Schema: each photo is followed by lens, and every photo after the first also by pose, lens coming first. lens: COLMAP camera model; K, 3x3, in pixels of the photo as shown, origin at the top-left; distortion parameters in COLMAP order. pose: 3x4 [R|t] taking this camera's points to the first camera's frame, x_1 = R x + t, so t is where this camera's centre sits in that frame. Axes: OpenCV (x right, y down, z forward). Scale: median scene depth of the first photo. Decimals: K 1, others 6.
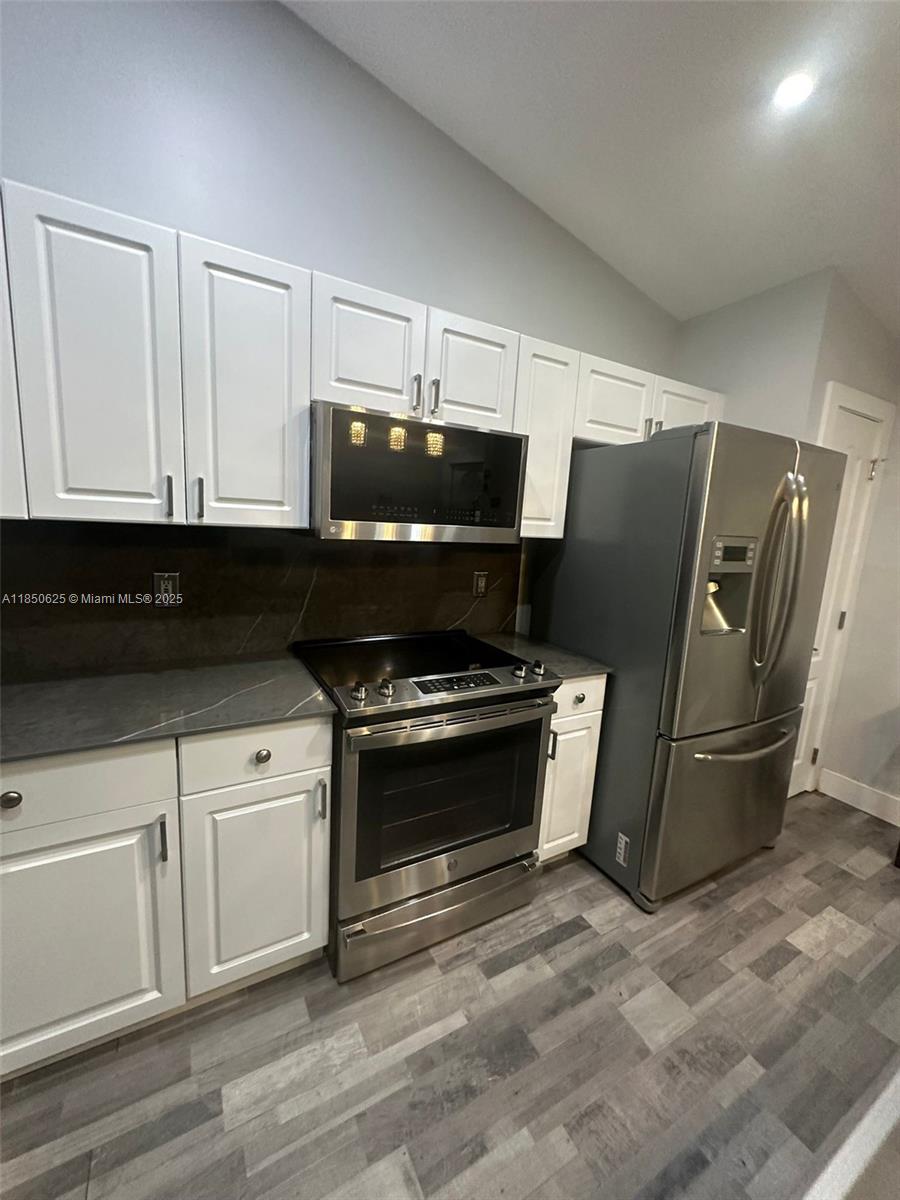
lens RADIAL K [[479.9, 0, 450.2], [0, 479.9, 595.9], [0, 0, 1]] dist [-0.000237, 0.000575]
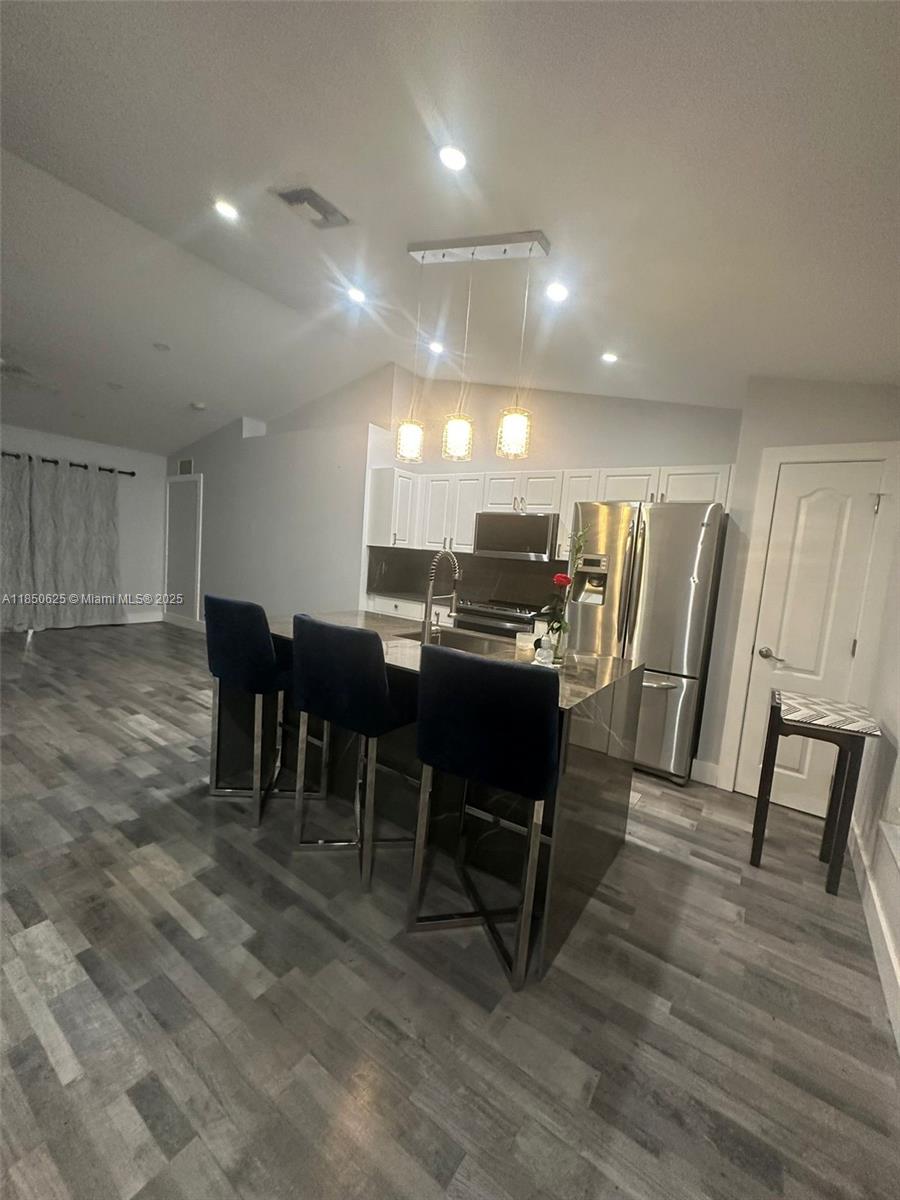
lens RADIAL K [[479.9, 0, 449.8], [0, 479.9, 603.5], [0, 0, 1]] dist [-0.000237, 0.000575]
pose [[0.431944, 0.069533, -0.899216, 2.188695], [-0.201247, 0.979317, -0.020944, 0.244695], [0.879161, 0.190011, 0.437003, -0.370707]]
